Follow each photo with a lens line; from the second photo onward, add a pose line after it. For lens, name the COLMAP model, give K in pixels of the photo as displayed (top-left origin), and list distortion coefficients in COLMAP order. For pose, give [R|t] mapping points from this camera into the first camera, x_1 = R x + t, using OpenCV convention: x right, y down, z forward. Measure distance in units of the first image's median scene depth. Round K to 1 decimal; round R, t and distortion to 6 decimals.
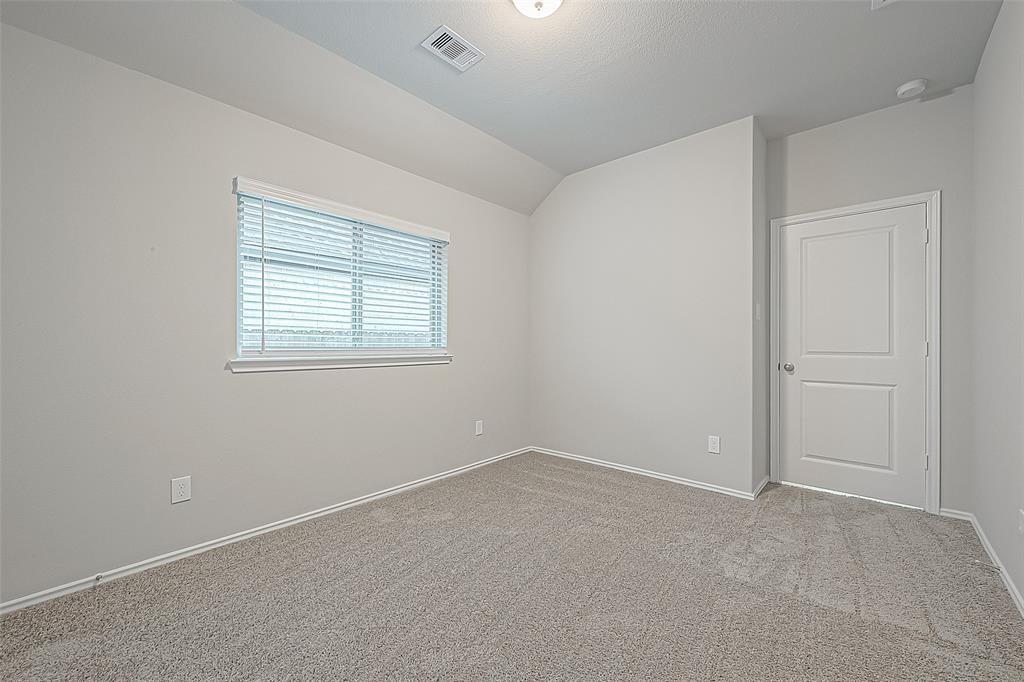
lens RADIAL K [[395.3, 0, 494.9], [0, 395.3, 342.1], [0, 0, 1]] dist [-0.001678, -0.000108]
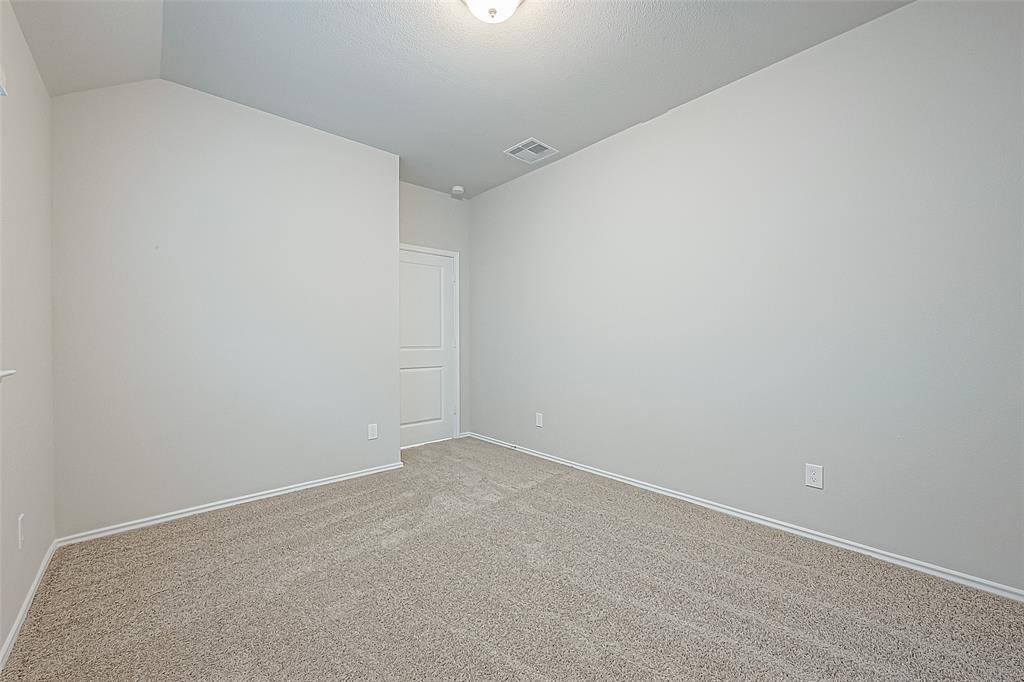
lens RADIAL K [[410.0, 0, 512.0], [0, 410.0, 341.0], [0, 0, 1]] dist [-0.001862, -0.000293]
pose [[0.089396, -0.006602, 0.995974, -0.388836], [-0.000497, 0.999978, 0.006673, -0.003022], [-0.995996, -0.001091, 0.089391, 0.350120]]
